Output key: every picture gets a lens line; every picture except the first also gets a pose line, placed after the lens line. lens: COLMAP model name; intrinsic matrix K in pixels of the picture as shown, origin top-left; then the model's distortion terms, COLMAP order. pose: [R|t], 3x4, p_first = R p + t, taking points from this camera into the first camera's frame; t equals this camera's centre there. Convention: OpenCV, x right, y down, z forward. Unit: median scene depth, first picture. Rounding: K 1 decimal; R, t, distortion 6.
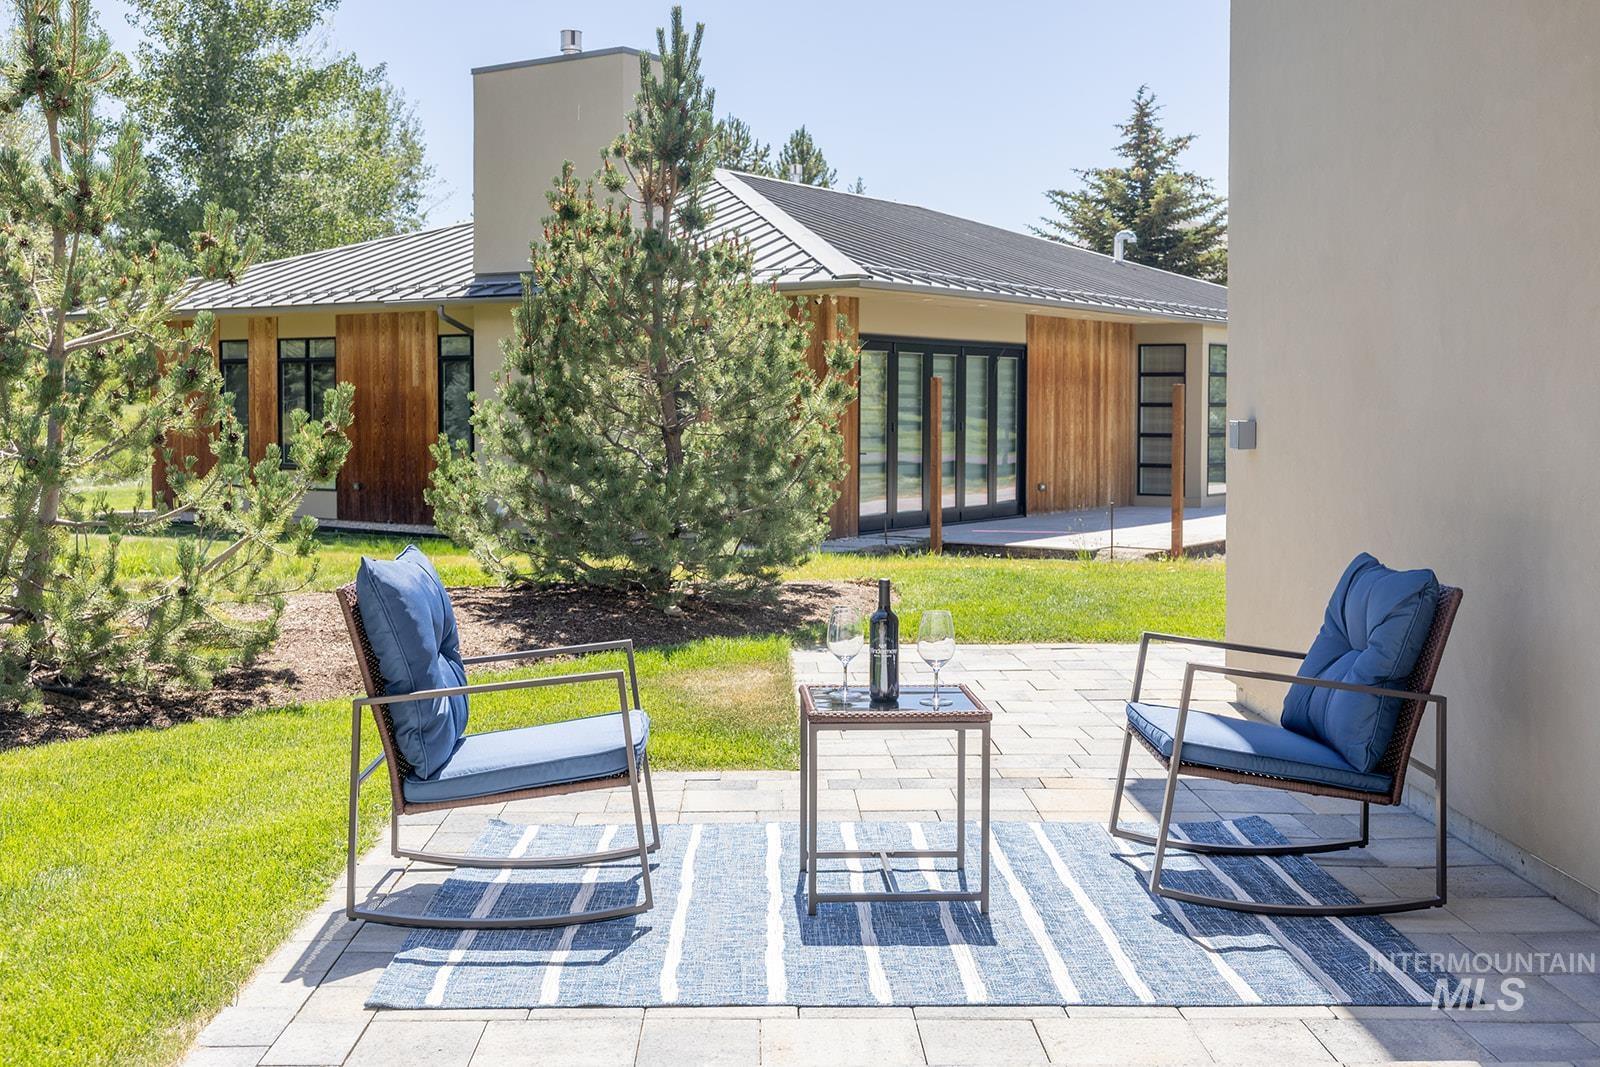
lens RADIAL K [[1814.5, 0, 795.1], [0, 1814.5, 466.2], [0, 0, 1]] dist [0.009590, 0.000000]
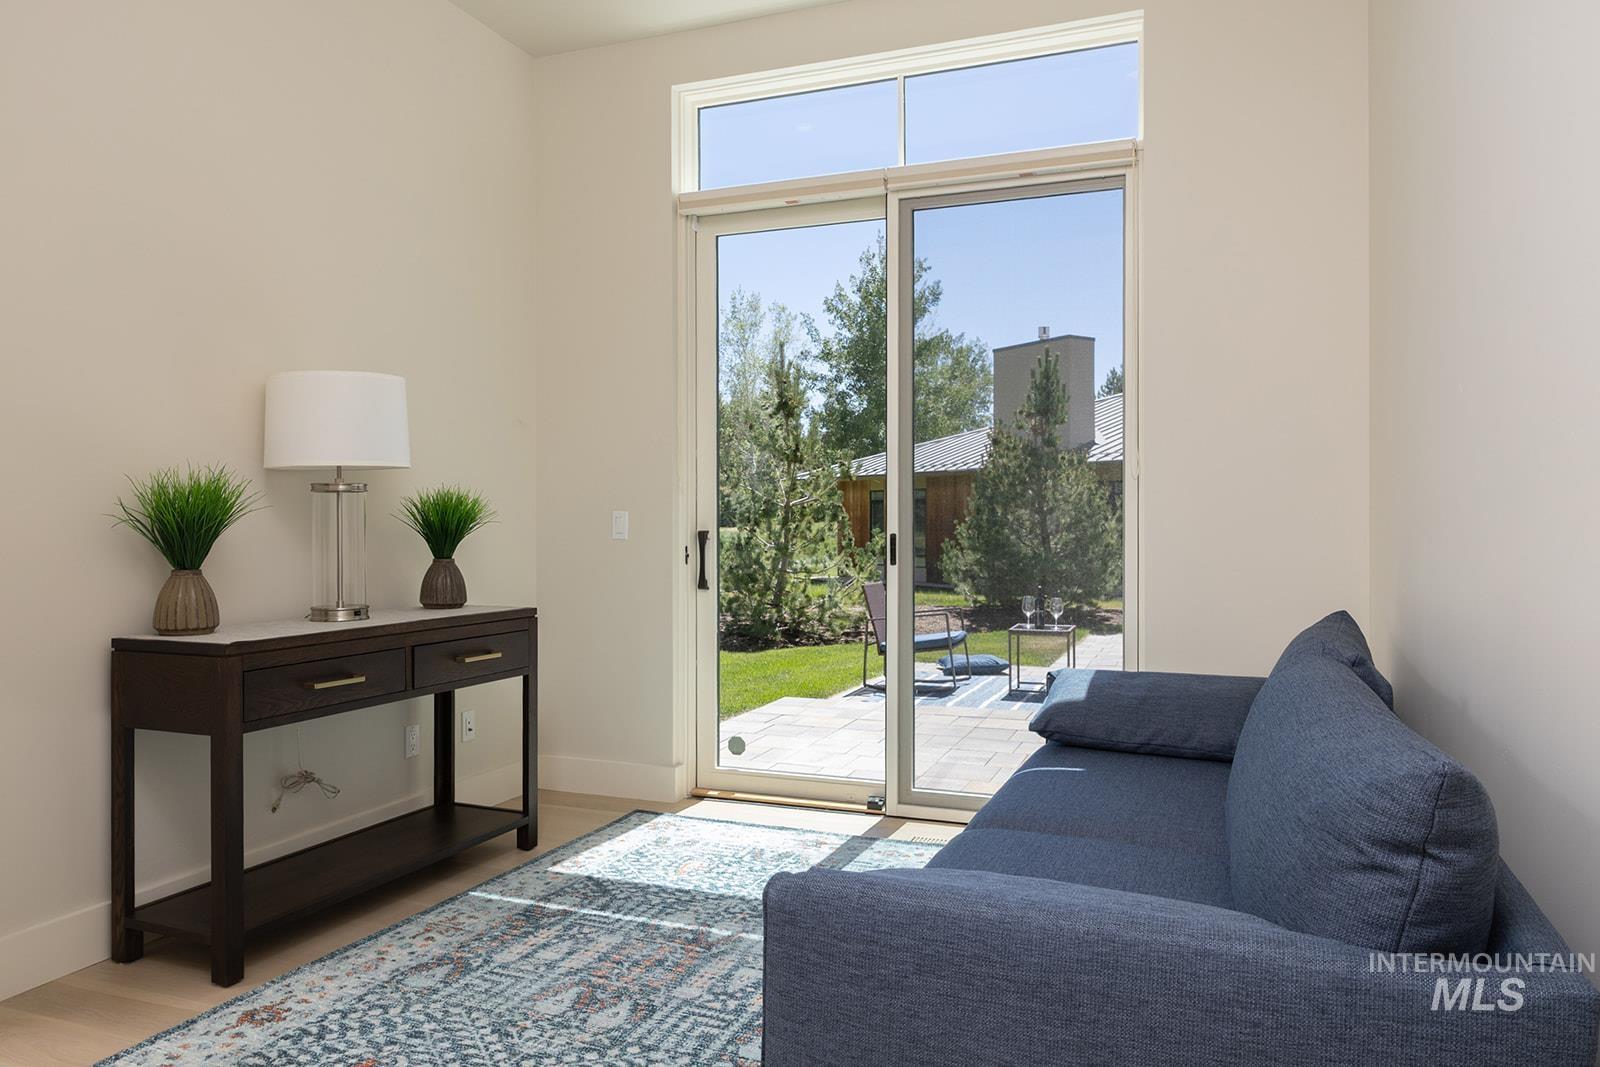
lens RADIAL K [[1083.1, 0, 800.2], [0, 1083.1, 532.5], [0, 0, 1]] dist [-0.002349, -0.000276]
pose [[0.928250, -0.001175, -0.371955, 0.156031], [-0.007987, 0.999701, -0.023090, 0.008531], [0.371871, 0.024405, 0.927964, -0.360445]]
